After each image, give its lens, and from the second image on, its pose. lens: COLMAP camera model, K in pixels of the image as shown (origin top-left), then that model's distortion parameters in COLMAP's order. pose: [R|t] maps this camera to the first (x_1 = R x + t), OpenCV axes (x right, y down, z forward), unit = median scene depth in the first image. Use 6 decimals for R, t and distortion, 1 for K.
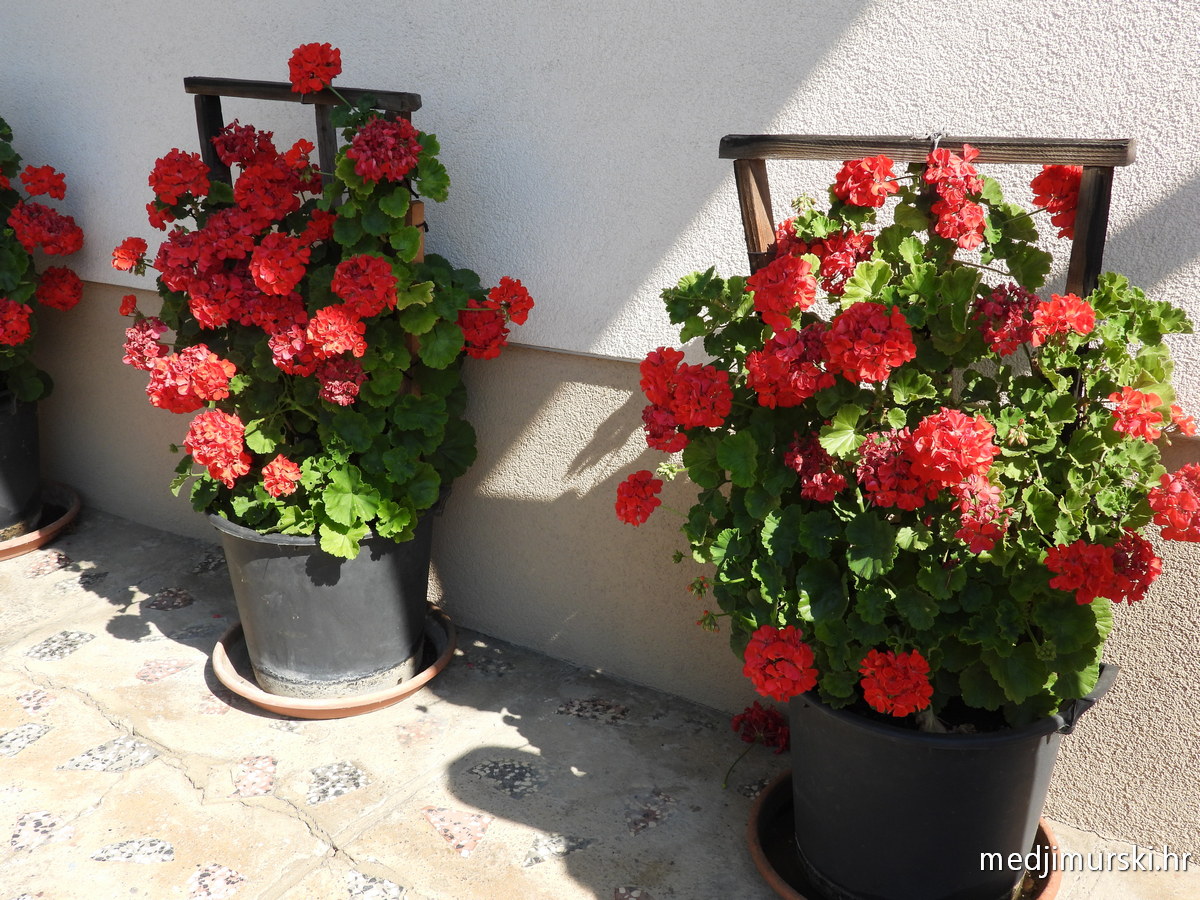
lens RADIAL K [[1332.7, 0, 600.0], [0, 1332.7, 450.0], [0, 0, 1]] dist [-0.011897, 0.001812]
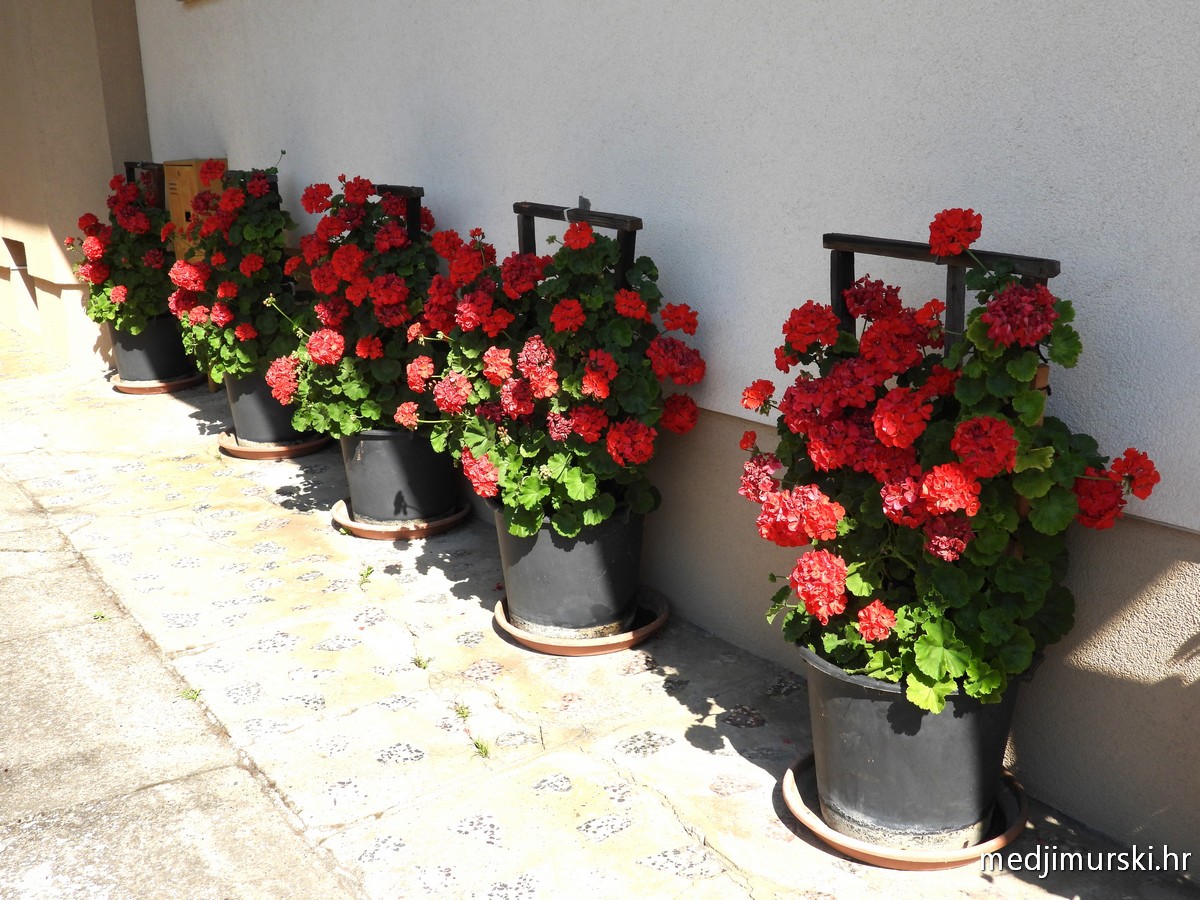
lens RADIAL K [[1332.7, 0, 600.0], [0, 1332.7, 450.0], [0, 0, 1]] dist [-0.011897, 0.001812]
pose [[0.914069, 0.090552, -0.395321, -0.039119], [-0.126177, 0.989875, -0.065008, -0.016405], [0.385432, 0.109302, 0.916240, -0.031476]]
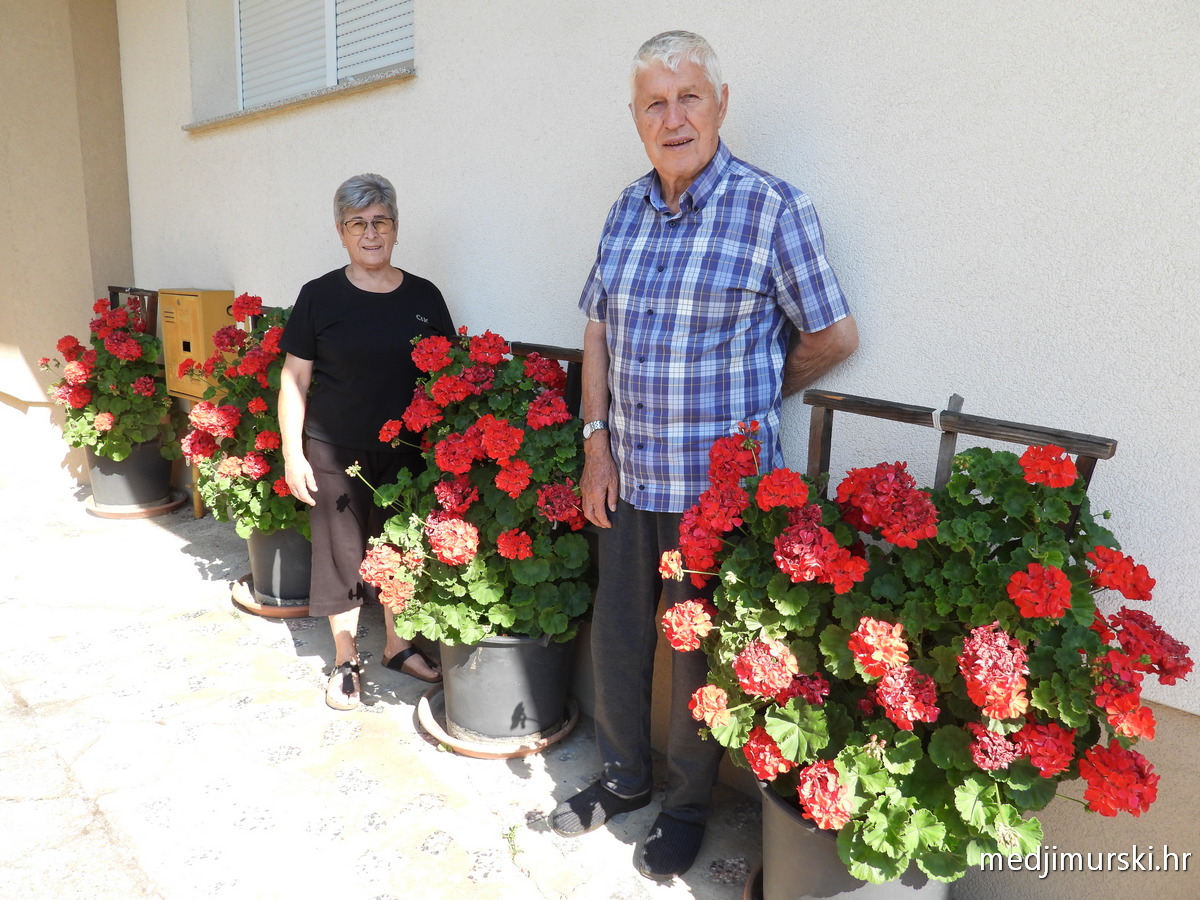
lens RADIAL K [[865.5, 0, 600.0], [0, 865.5, 450.0], [0, 0, 1]] dist [-0.012869, 0.004592]
pose [[0.980479, 0.092527, -0.173493, -0.859647], [-0.117743, 0.982956, -0.141186, -0.224442], [0.157473, 0.158858, 0.974662, 0.609416]]
